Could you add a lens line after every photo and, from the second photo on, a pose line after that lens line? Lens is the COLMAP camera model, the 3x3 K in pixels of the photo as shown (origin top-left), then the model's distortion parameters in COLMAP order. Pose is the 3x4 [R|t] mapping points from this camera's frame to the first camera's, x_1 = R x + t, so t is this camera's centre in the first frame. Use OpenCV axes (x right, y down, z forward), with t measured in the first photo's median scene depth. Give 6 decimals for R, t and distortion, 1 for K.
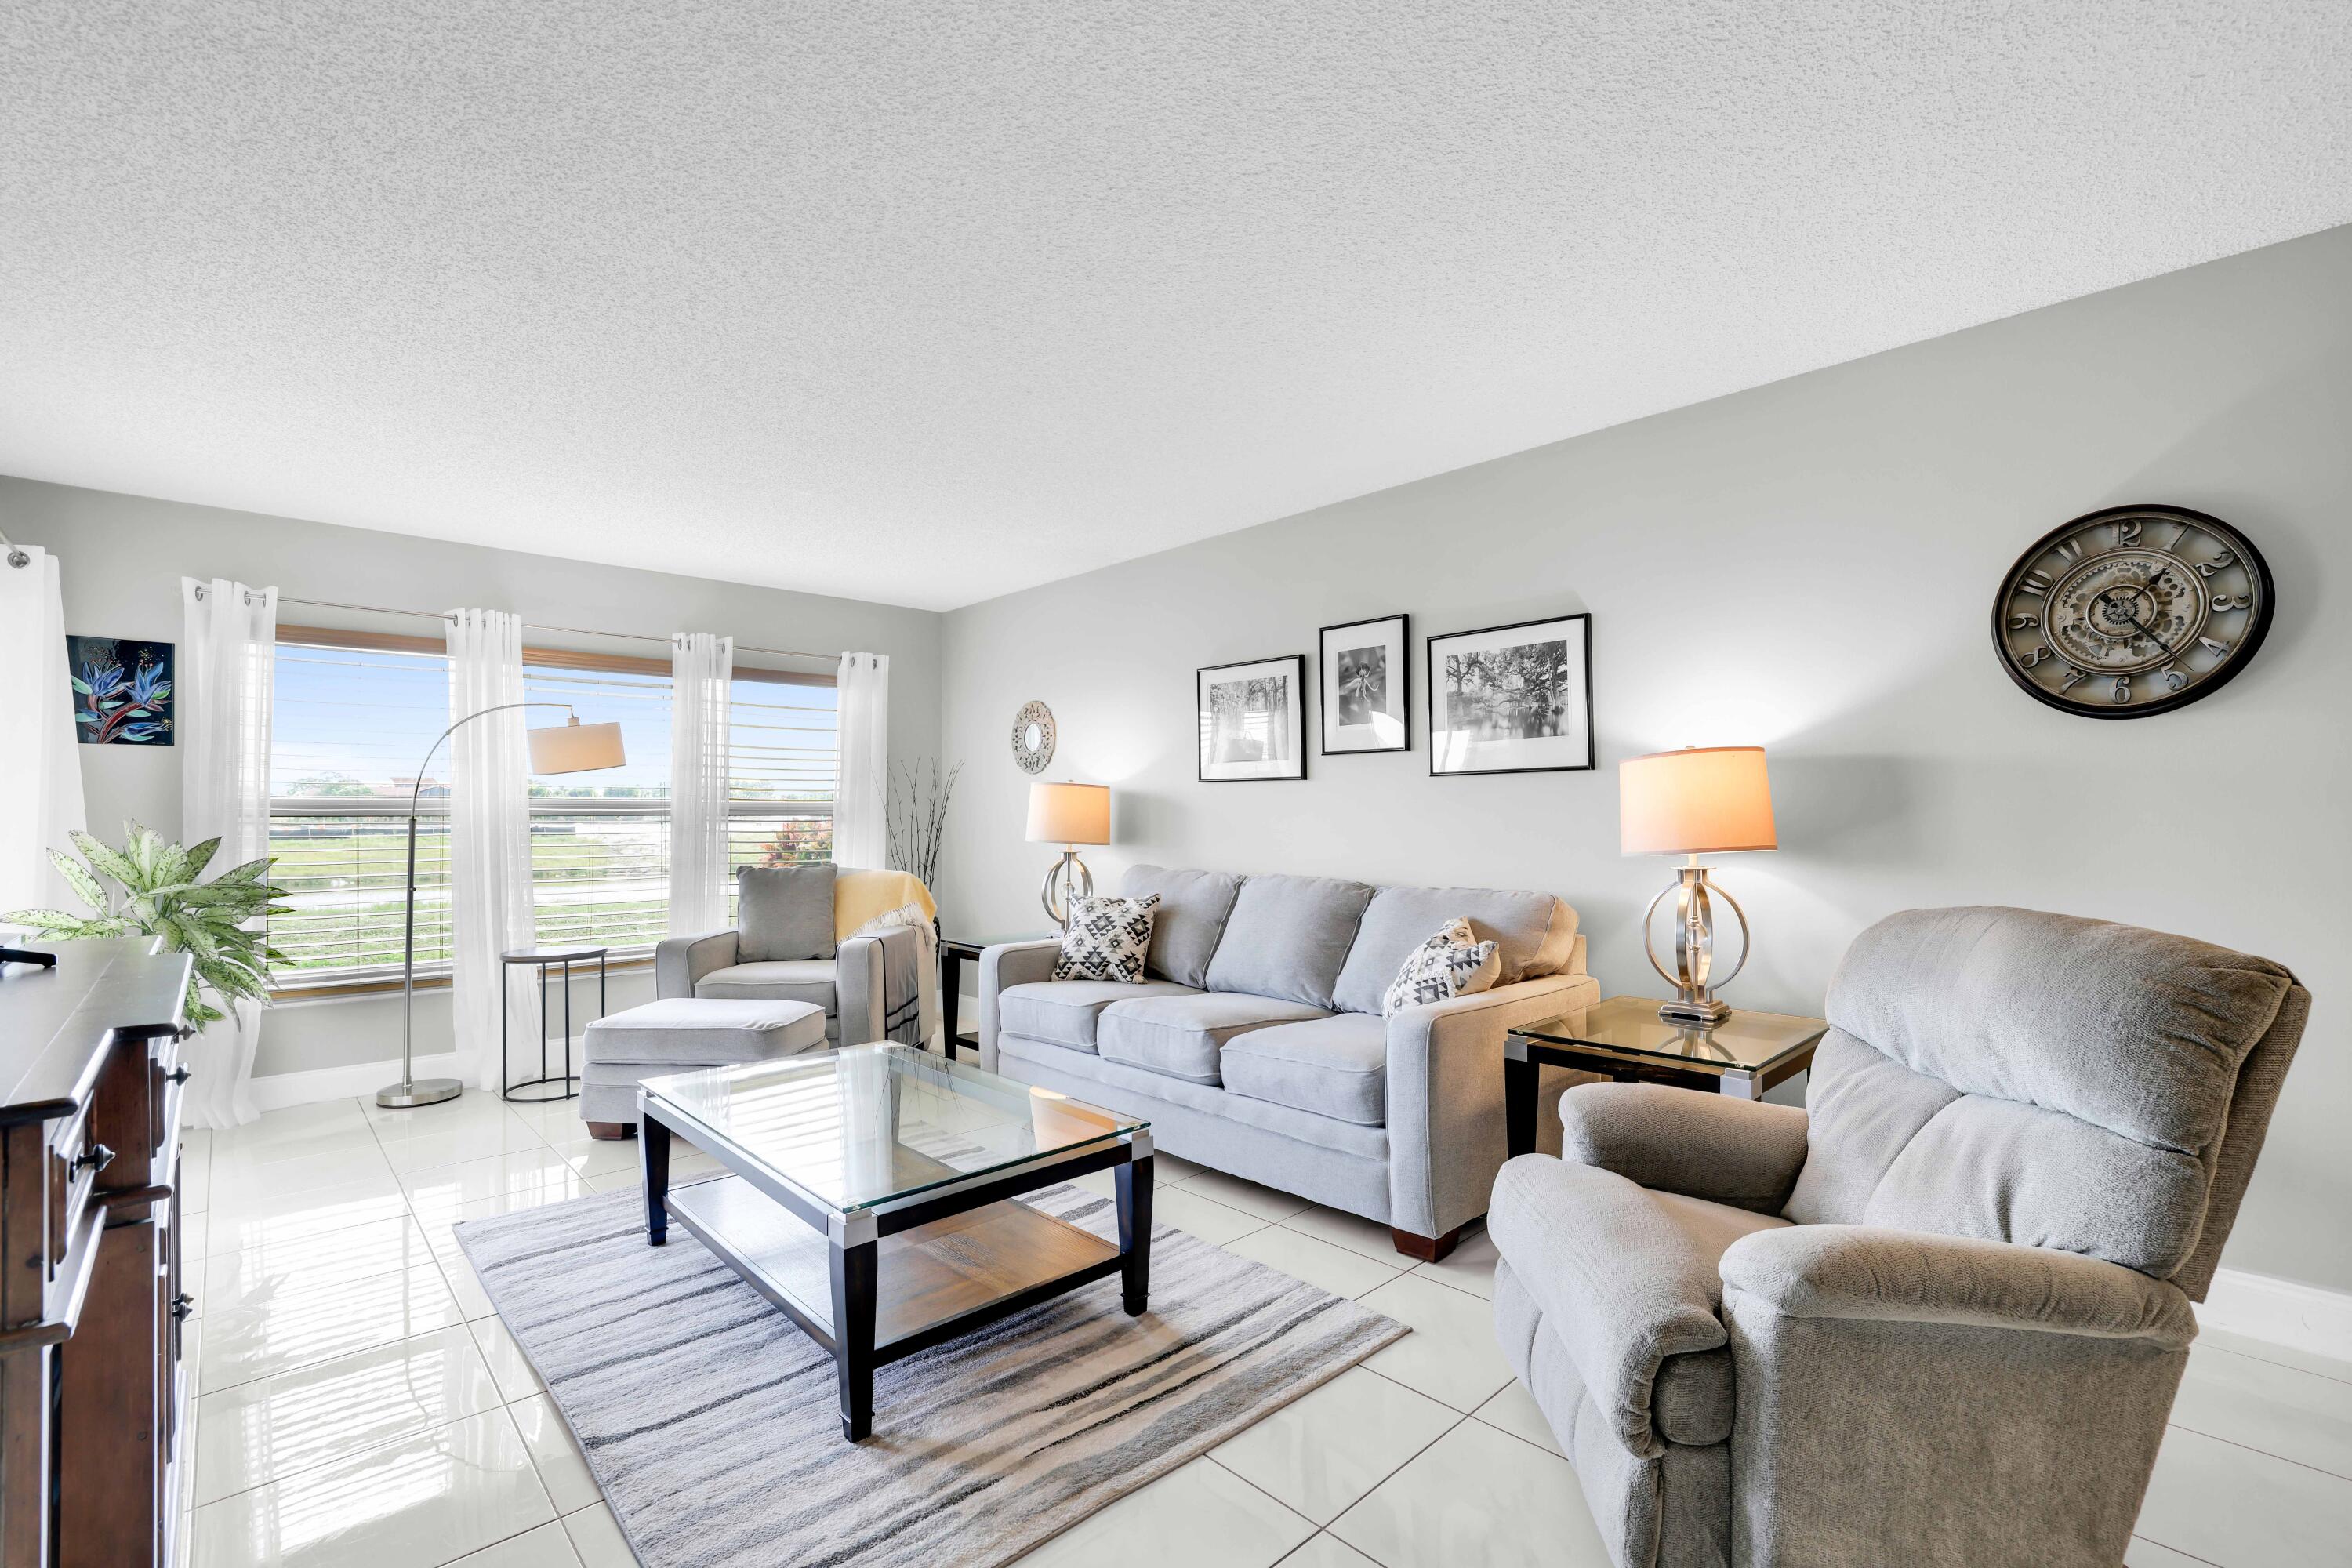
lens RADIAL K [[1019.6, 0, 1221.5], [0, 1019.6, 792.0], [0, 0, 1]] dist [-0.058237, 0.026010]
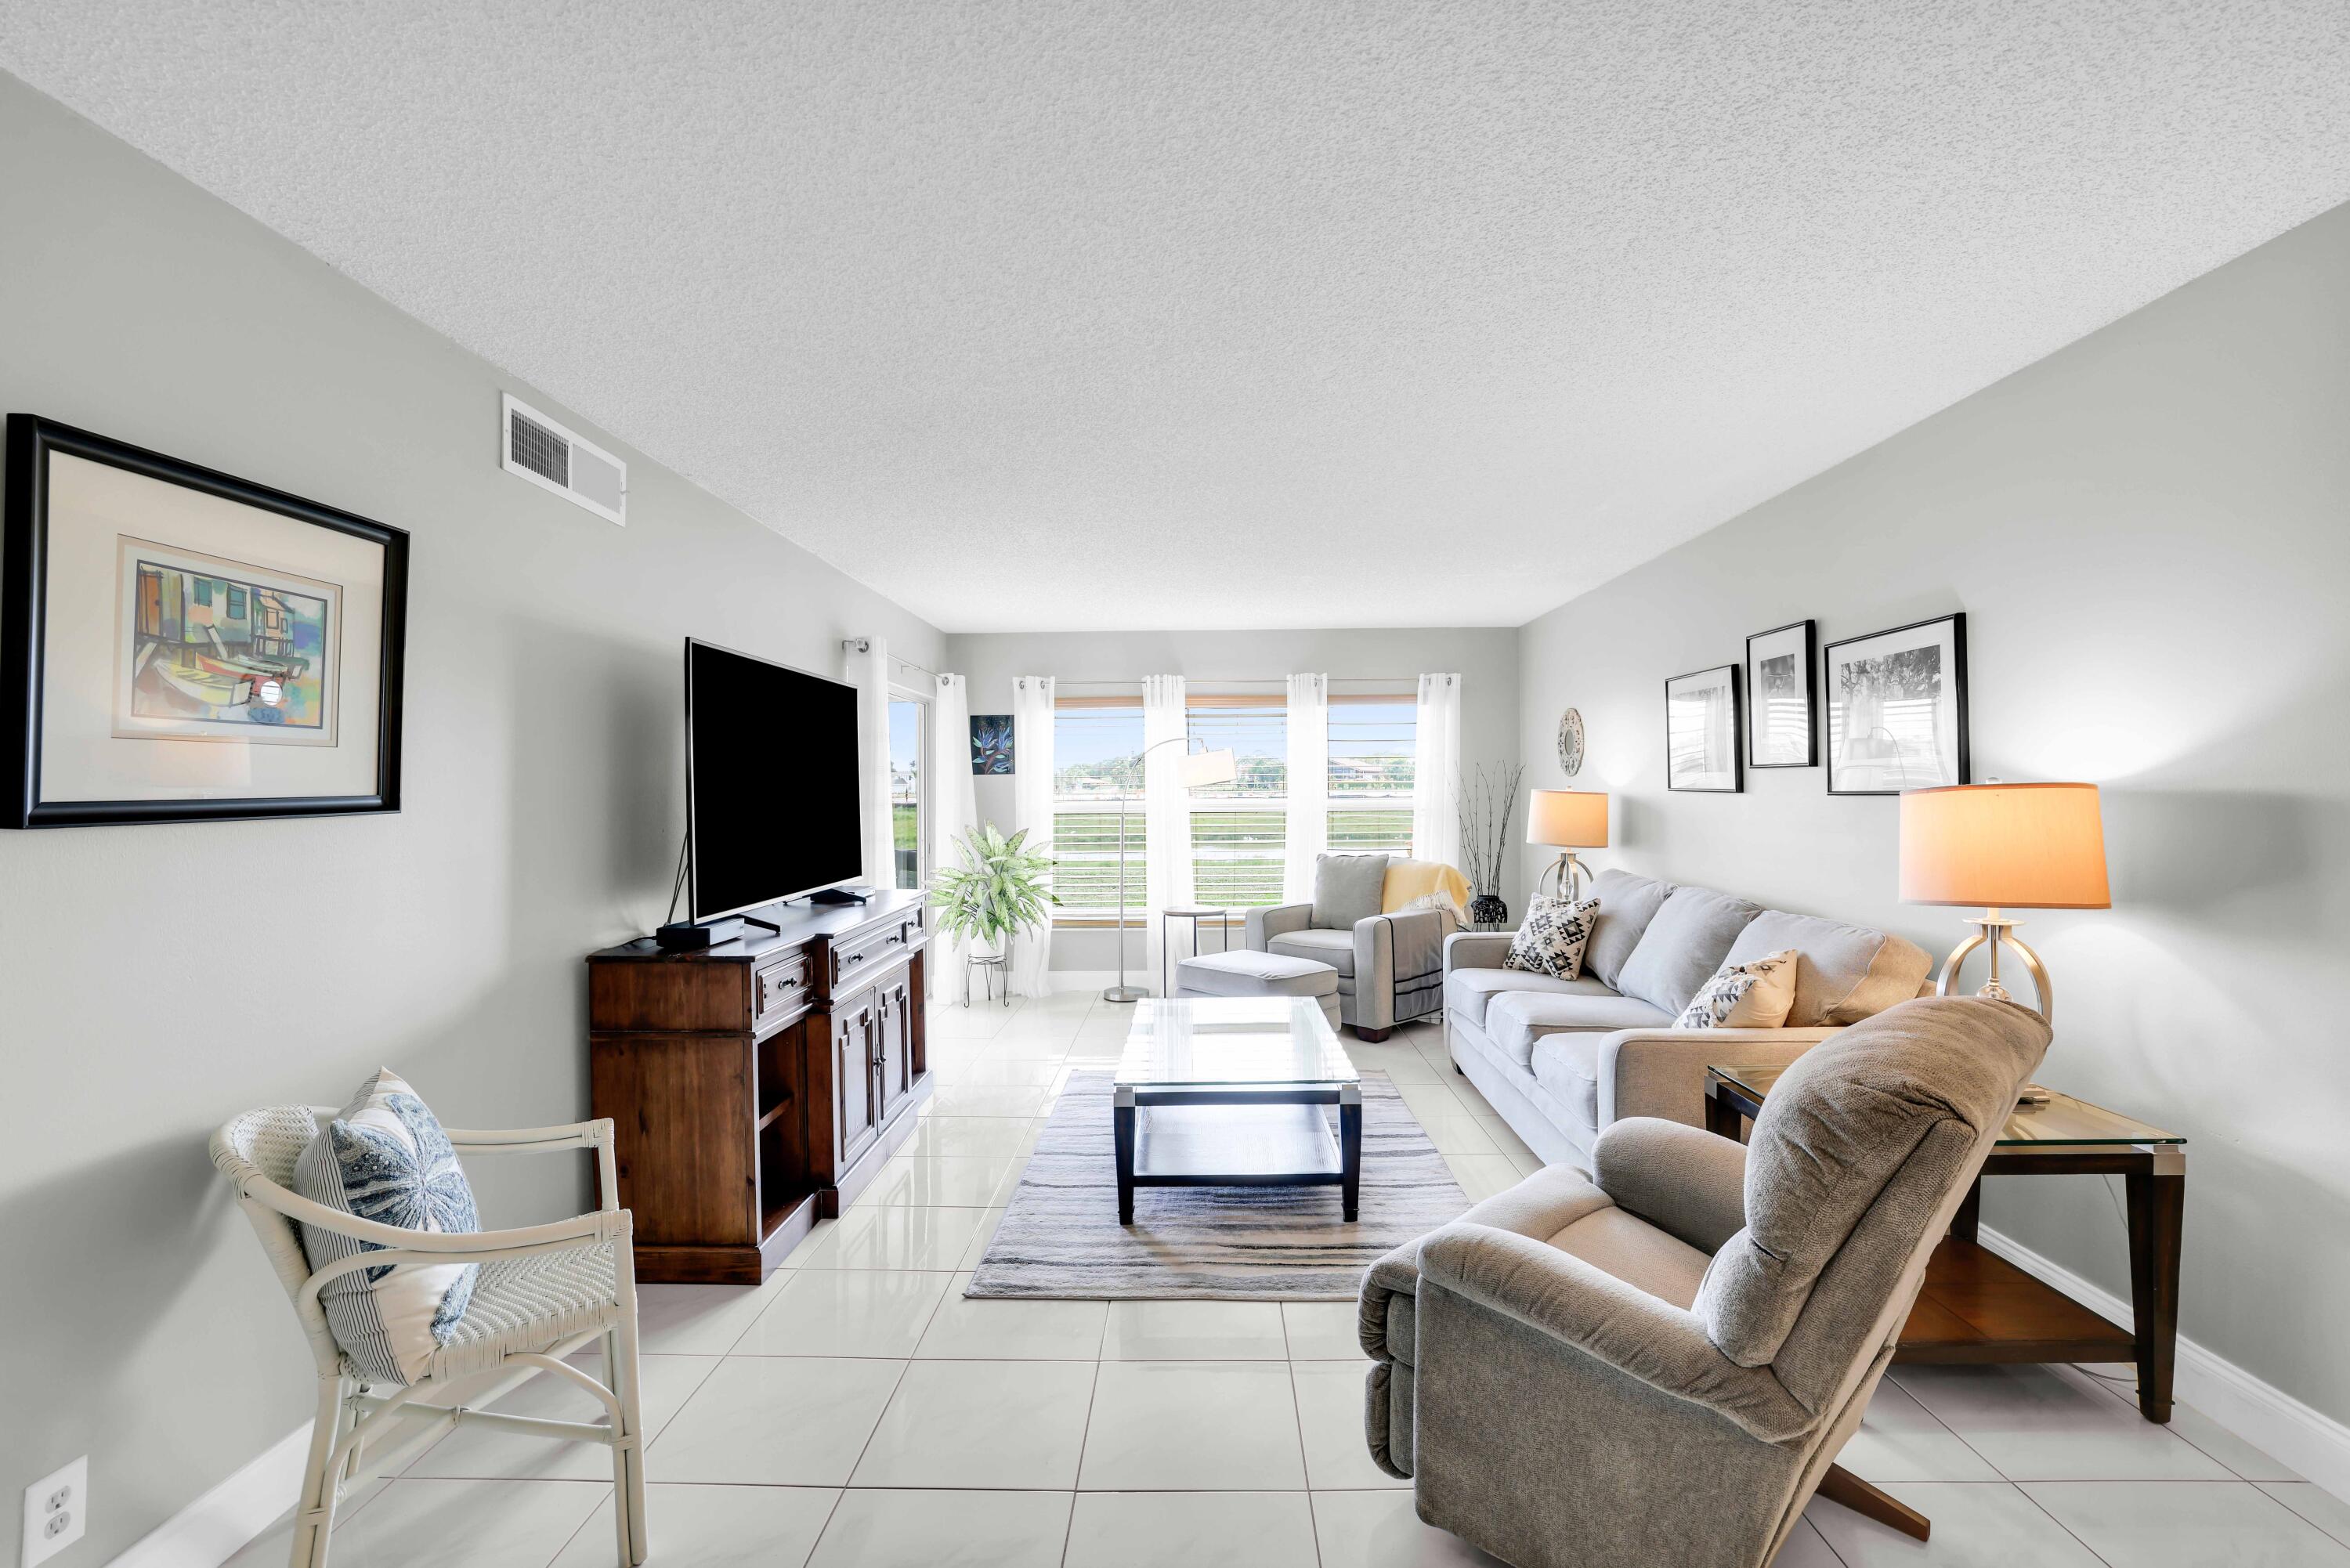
lens RADIAL K [[1018.7, 0, 1220.5], [0, 1018.7, 792.0], [0, 0, 1]] dist [-0.058237, 0.026010]
pose [[0.722369, 0.001402, -0.691507, 0.435828], [0.019233, 0.999570, 0.022118, -0.049097], [0.691240, -0.029276, 0.722032, -0.038879]]
